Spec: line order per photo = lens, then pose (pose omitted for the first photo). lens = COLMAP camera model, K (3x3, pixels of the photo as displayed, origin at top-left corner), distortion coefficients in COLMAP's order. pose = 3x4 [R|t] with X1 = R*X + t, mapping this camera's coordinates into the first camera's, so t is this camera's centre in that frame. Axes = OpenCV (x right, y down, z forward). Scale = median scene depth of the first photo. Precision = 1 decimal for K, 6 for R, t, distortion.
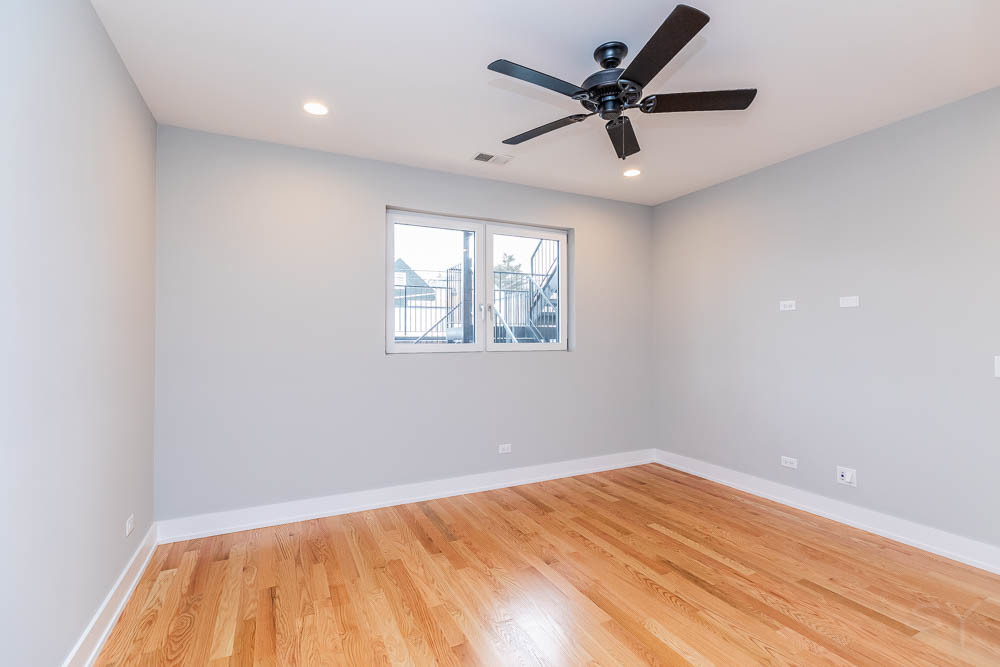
lens RADIAL K [[454.3, 0, 500.5], [0, 454.3, 332.2], [0, 0, 1]] dist [0.002580, 0.000104]
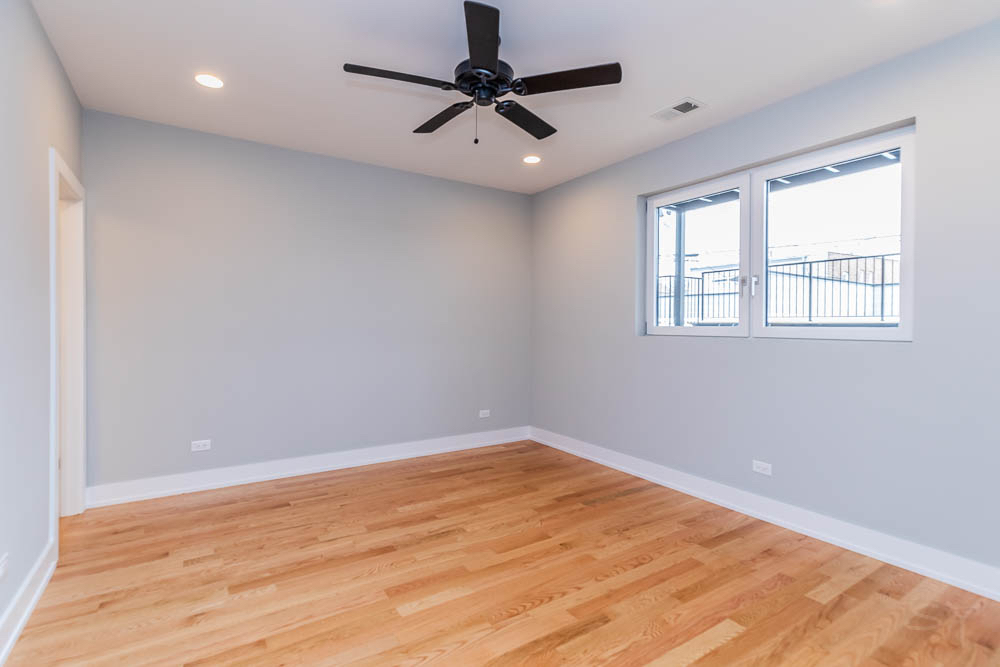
lens RADIAL K [[454.3, 0, 501.3], [0, 454.3, 330.8], [0, 0, 1]] dist [0.002580, 0.000104]
pose [[0.144867, 0.017076, -0.989304, 0.889412], [0.007100, 0.999807, 0.018297, 0.019353], [0.989426, -0.009675, 0.144718, 0.613079]]
